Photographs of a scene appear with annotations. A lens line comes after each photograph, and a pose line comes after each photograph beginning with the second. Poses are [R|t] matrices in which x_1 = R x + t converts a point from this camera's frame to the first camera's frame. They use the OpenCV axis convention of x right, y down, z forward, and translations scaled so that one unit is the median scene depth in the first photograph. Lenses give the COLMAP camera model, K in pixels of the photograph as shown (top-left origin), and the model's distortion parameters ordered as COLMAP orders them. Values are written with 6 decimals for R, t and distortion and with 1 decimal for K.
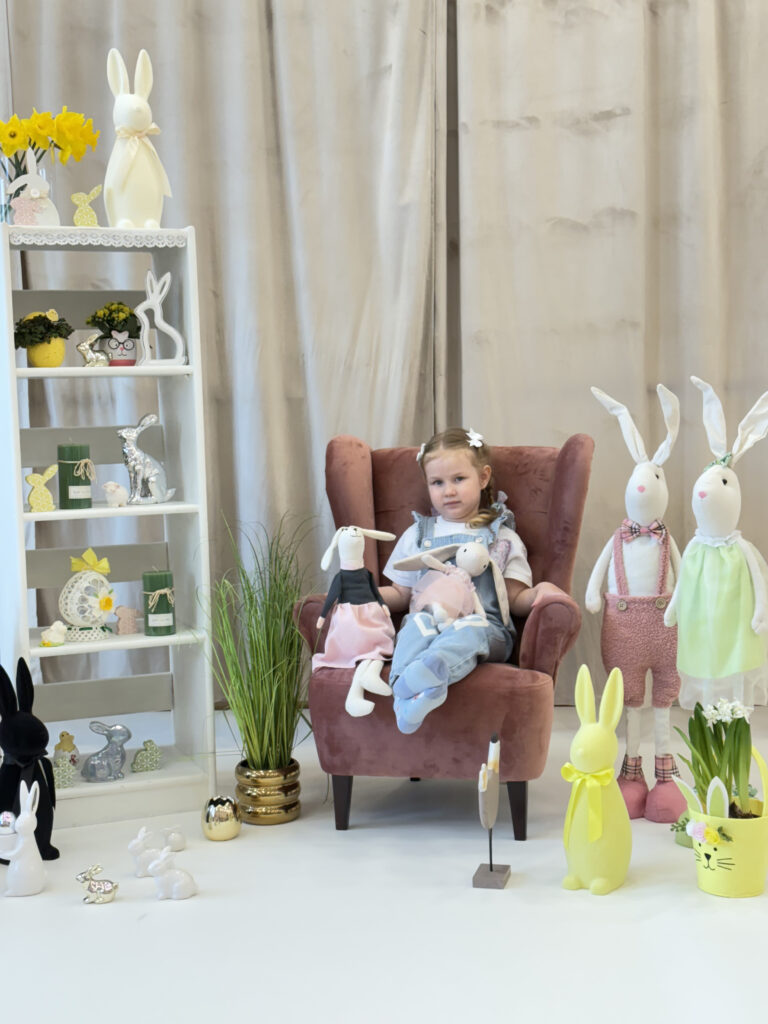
lens RADIAL K [[1498.6, 0, 385.9], [0, 1498.6, 522.9], [0, 0, 1]] dist [0.067159, 0.000000]
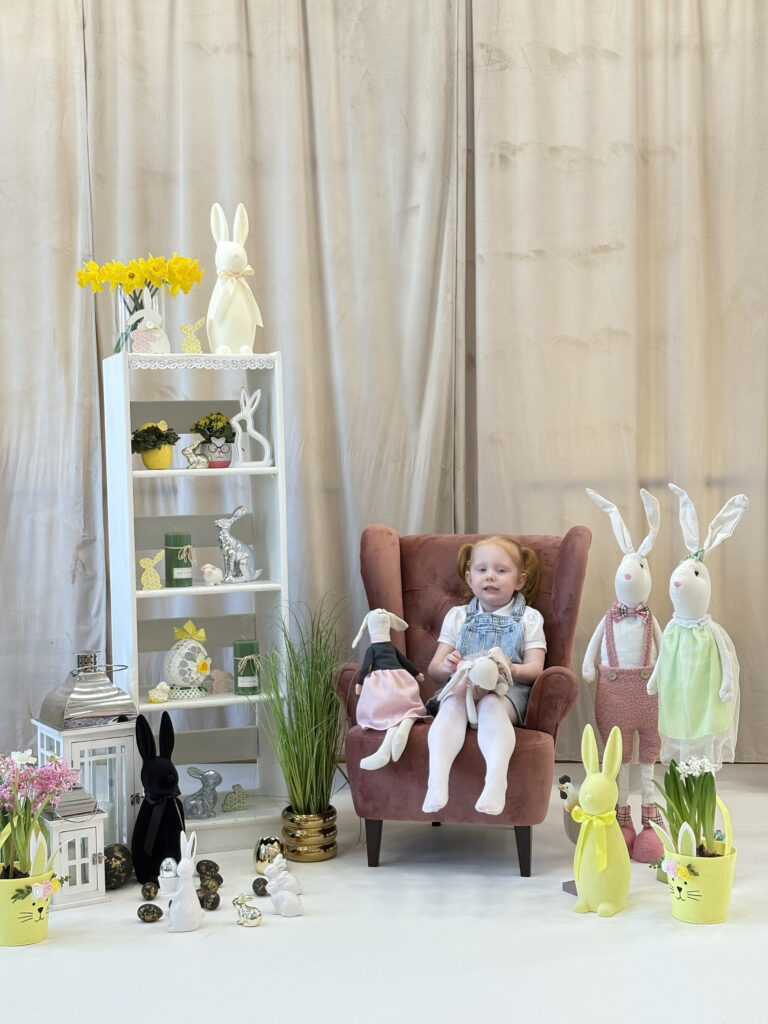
lens RADIAL K [[1498.6, 0, 385.6], [0, 1498.6, 514.9], [0, 0, 1]] dist [0.067159, 0.000000]
pose [[0.999862, 0.005287, -0.015732, -0.002382], [-0.005890, 0.999239, -0.038569, -0.023468], [0.015517, 0.038657, 0.999132, -0.175148]]
